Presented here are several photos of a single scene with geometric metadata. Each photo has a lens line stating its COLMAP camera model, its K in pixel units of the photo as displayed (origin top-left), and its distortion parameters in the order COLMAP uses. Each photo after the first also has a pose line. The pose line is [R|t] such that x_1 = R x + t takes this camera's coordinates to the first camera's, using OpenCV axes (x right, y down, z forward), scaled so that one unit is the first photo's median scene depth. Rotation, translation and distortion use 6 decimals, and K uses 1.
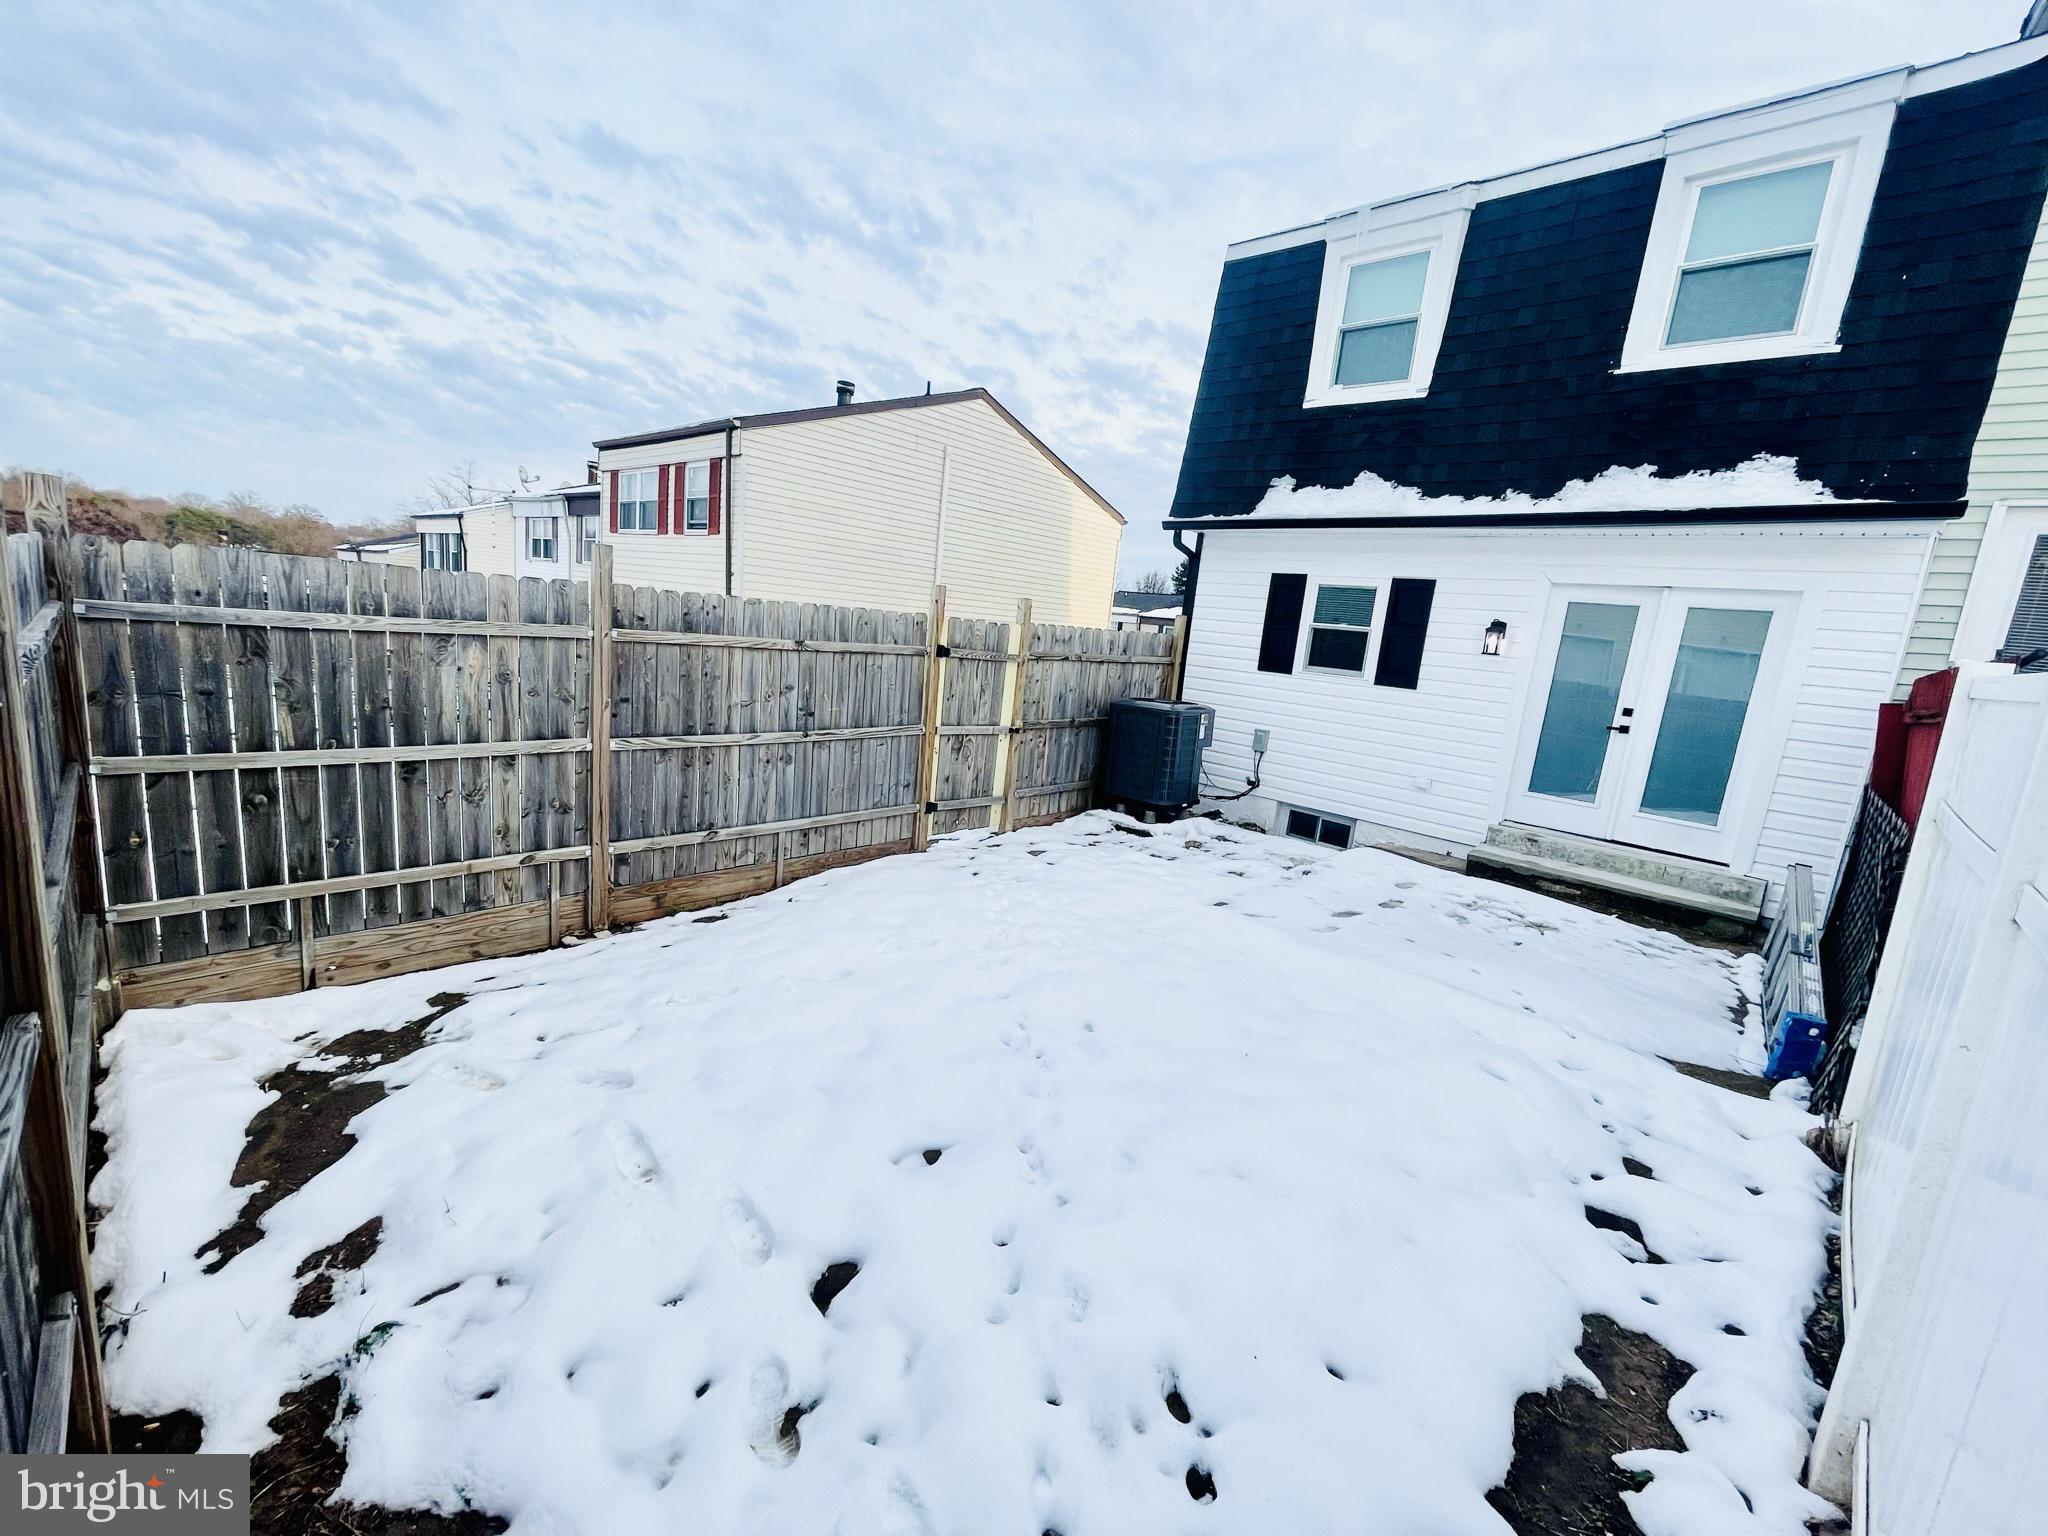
lens RADIAL K [[828.3, 0, 1008.2], [0, 828.3, 770.1], [0, 0, 1]] dist [-0.002552, 0.000698]
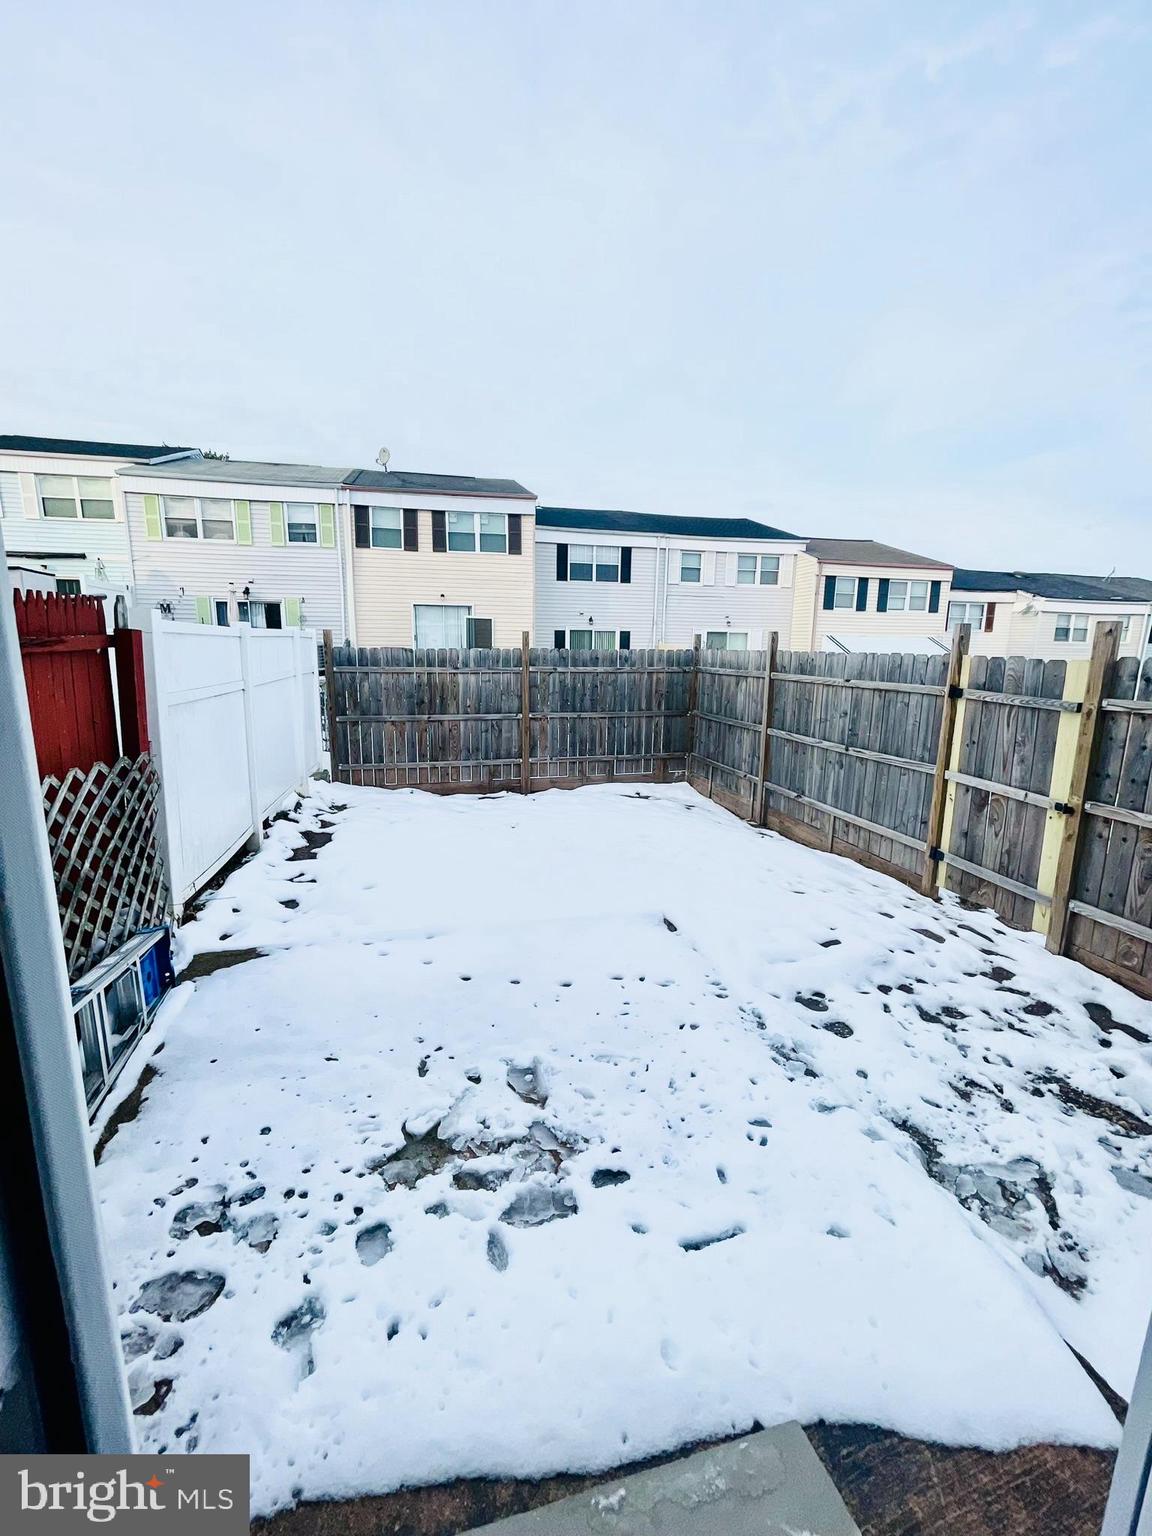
lens RADIAL K [[621.3, 0, 572.7], [0, 621.3, 759.0], [0, 0, 1]] dist [-0.002552, 0.000698]
pose [[-0.532379, 0.052400, -0.844883, 0.787541], [-0.213907, 0.957363, 0.194163, -0.117893], [0.819034, 0.284095, -0.498471, 1.050624]]
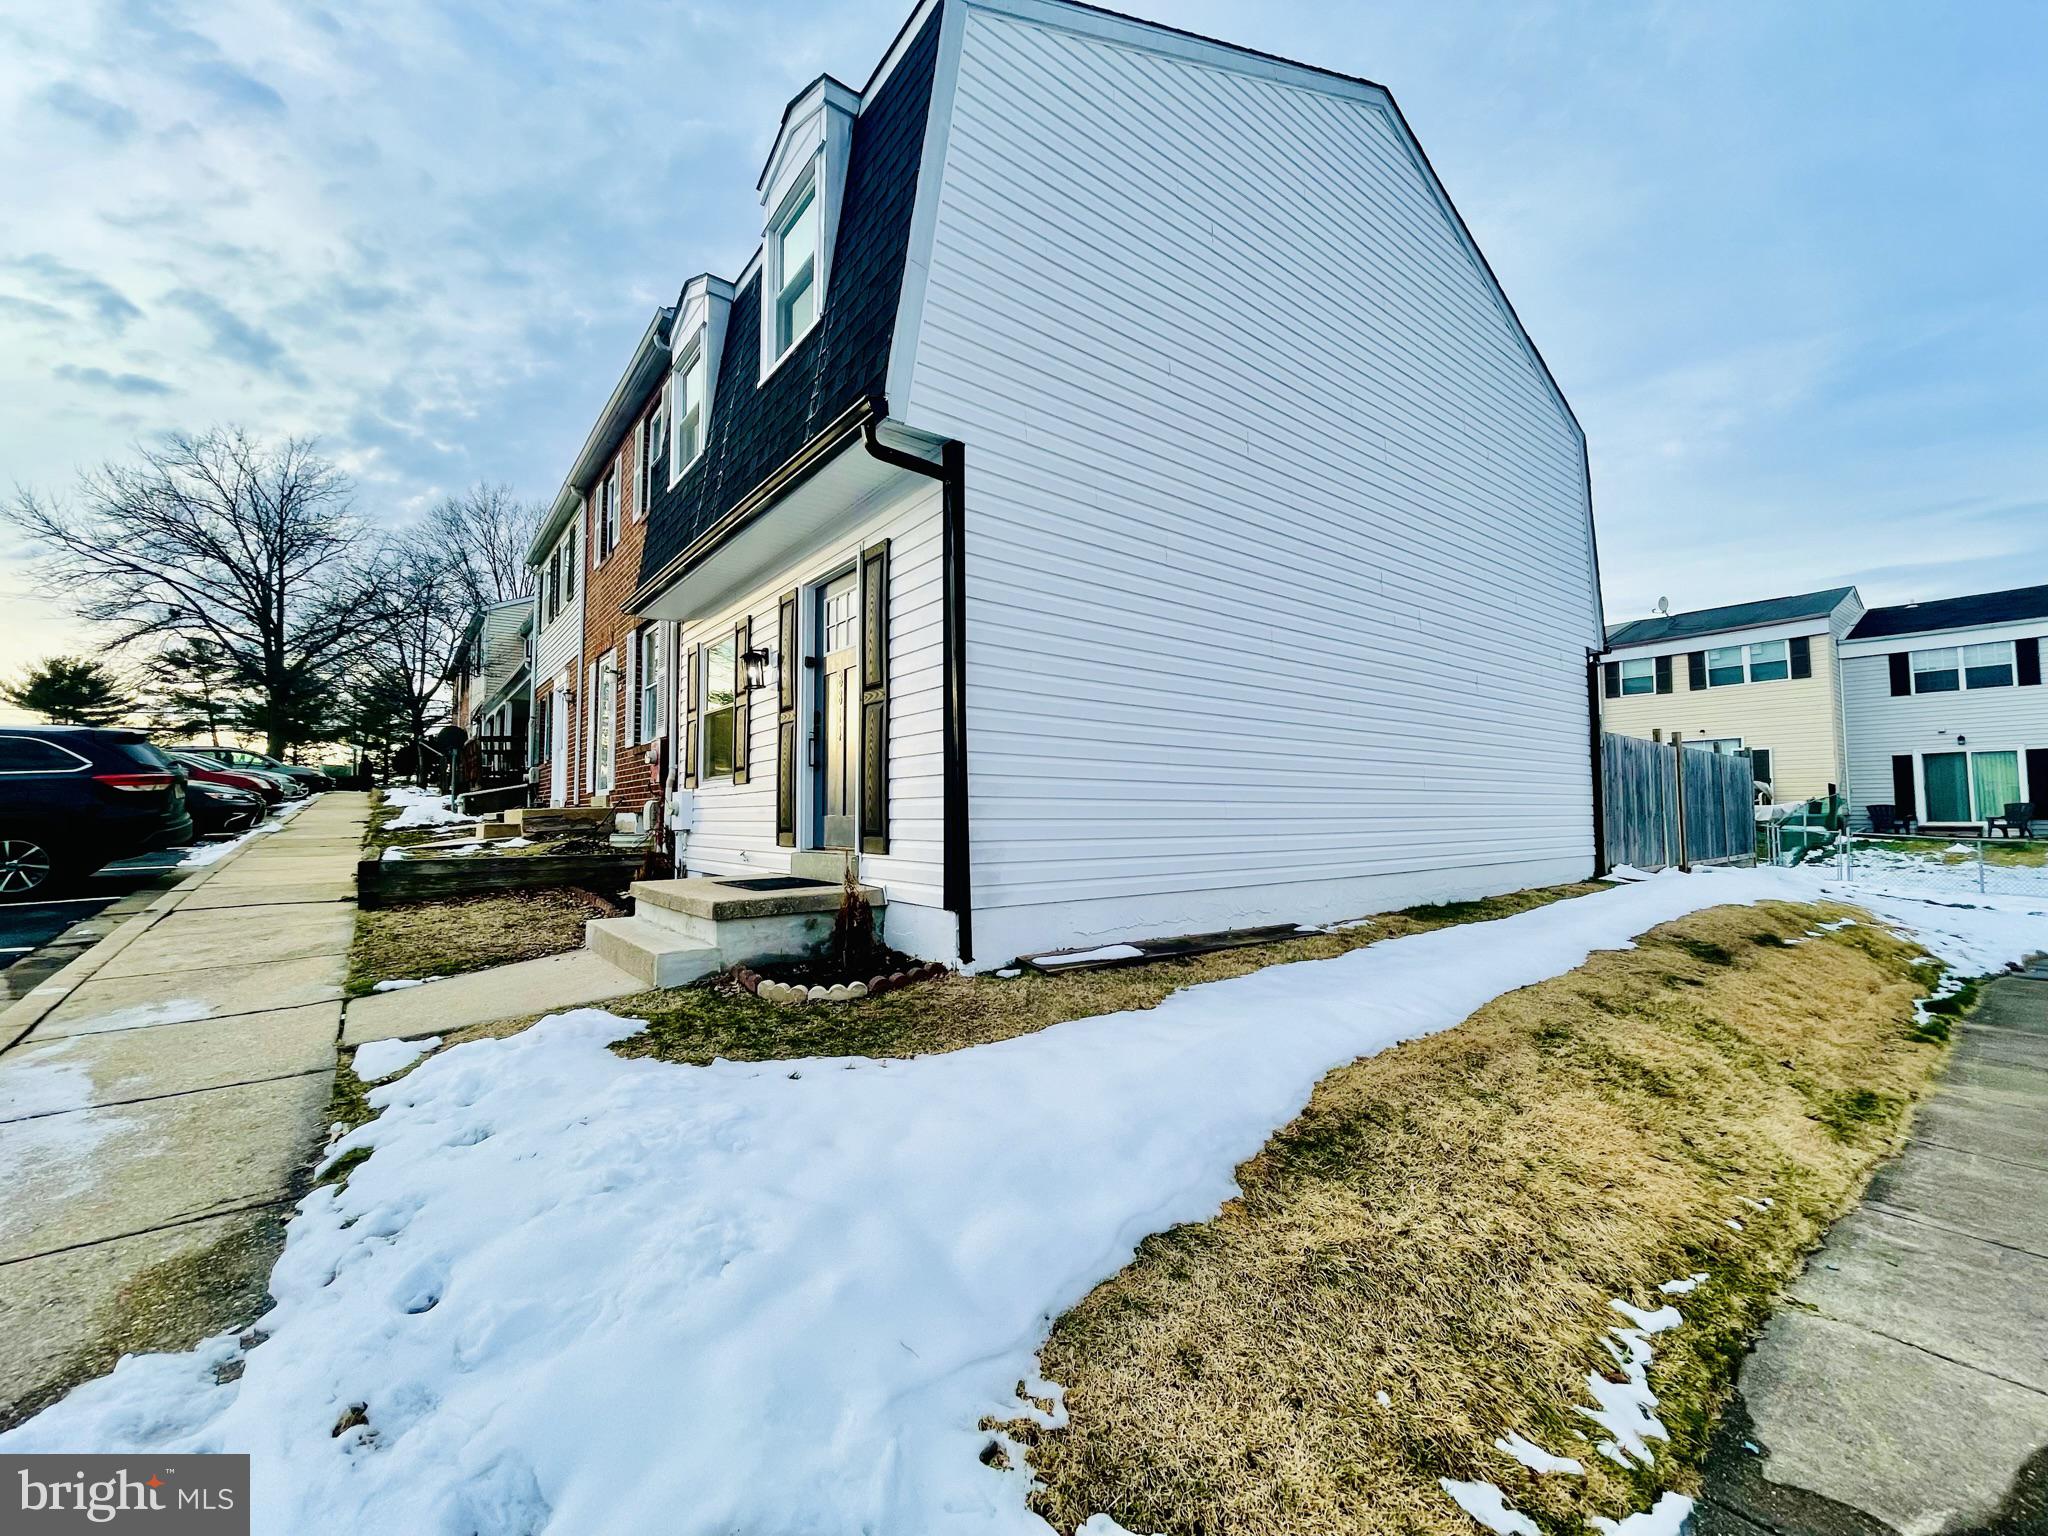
lens RADIAL K [[828.3, 0, 1015.1], [0, 828.3, 772.6], [0, 0, 1]] dist [-0.002552, 0.000698]
pose [[-0.985858, -0.076903, 0.148898, 1.175940], [-0.056825, 0.989257, 0.134694, -0.305910], [-0.157656, 0.124328, -0.979636, 3.180043]]
